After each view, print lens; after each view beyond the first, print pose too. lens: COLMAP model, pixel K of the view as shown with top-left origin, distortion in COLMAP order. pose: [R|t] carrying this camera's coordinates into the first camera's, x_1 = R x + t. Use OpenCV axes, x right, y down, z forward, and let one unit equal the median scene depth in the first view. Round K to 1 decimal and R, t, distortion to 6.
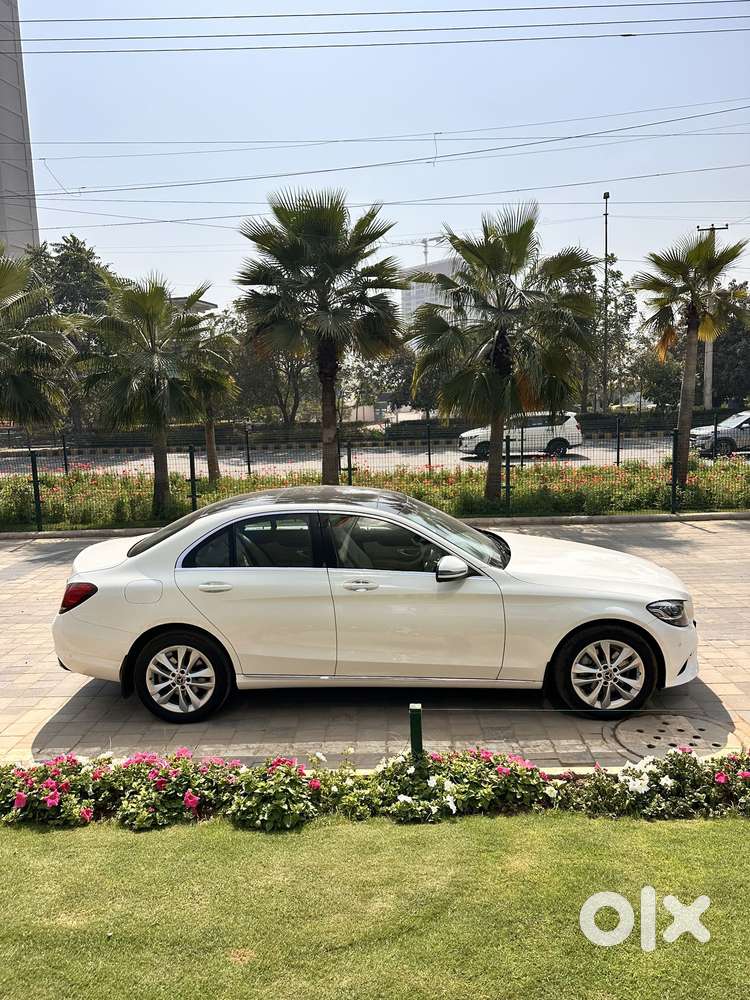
lens RADIAL K [[700.0, 0, 380.0], [0, 700.0, 503.0], [0, 0, 1]] dist [0.032203, -0.040568]
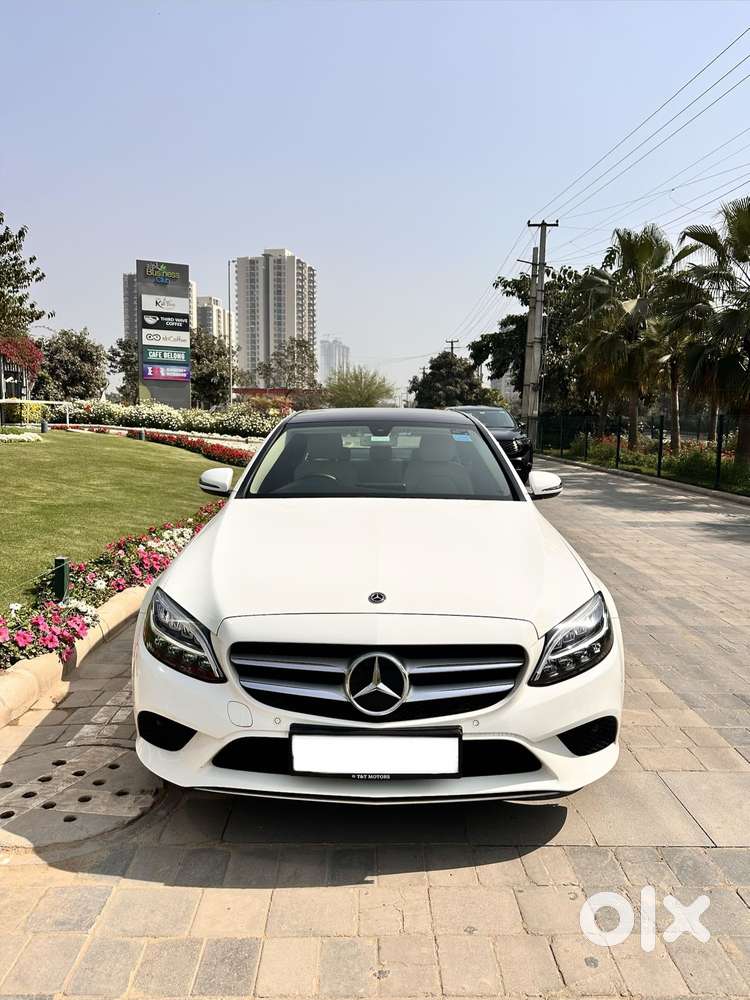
lens RADIAL K [[700.0, 0, 374.6], [0, 700.0, 500.1], [0, 0, 1]] dist [0.032203, -0.040568]
pose [[0.034133, 0.146245, -0.988659, 0.937416], [-0.150492, 0.978709, 0.139577, -0.028484], [0.988022, 0.144021, 0.055415, 1.132810]]
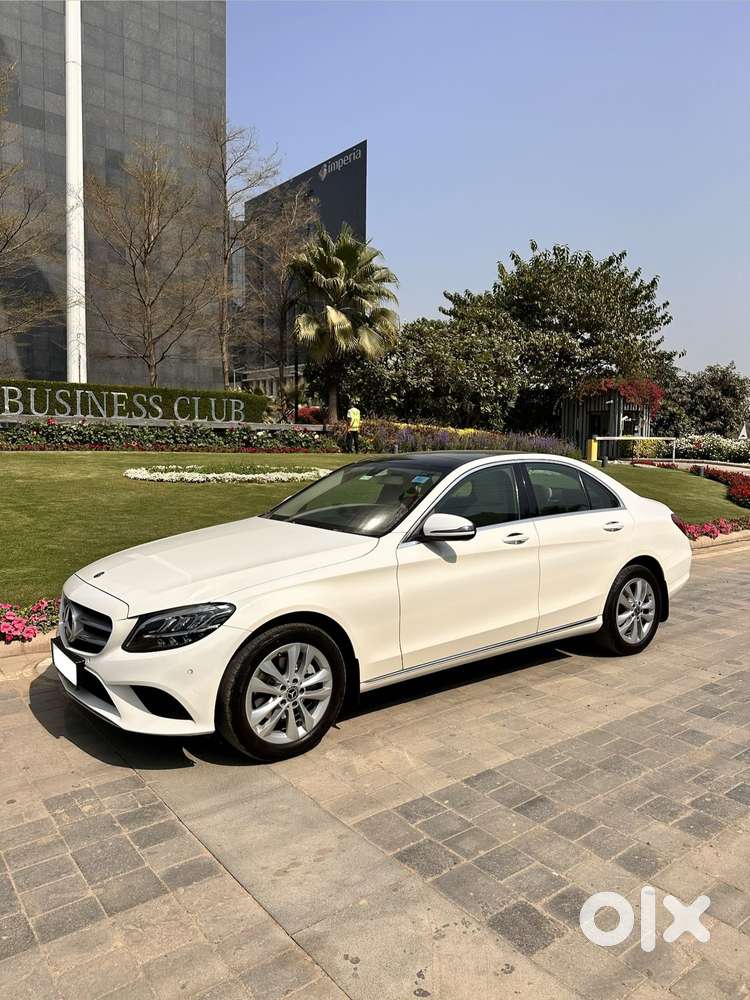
lens RADIAL K [[700.0, 0, 388.2], [0, 700.0, 500.7], [0, 0, 1]] dist [0.032203, -0.040568]
pose [[-0.763593, 0.072886, -0.641571, 0.717621], [-0.078678, 0.975702, 0.204486, -0.159210], [0.640887, 0.206621, -0.739305, 1.940850]]
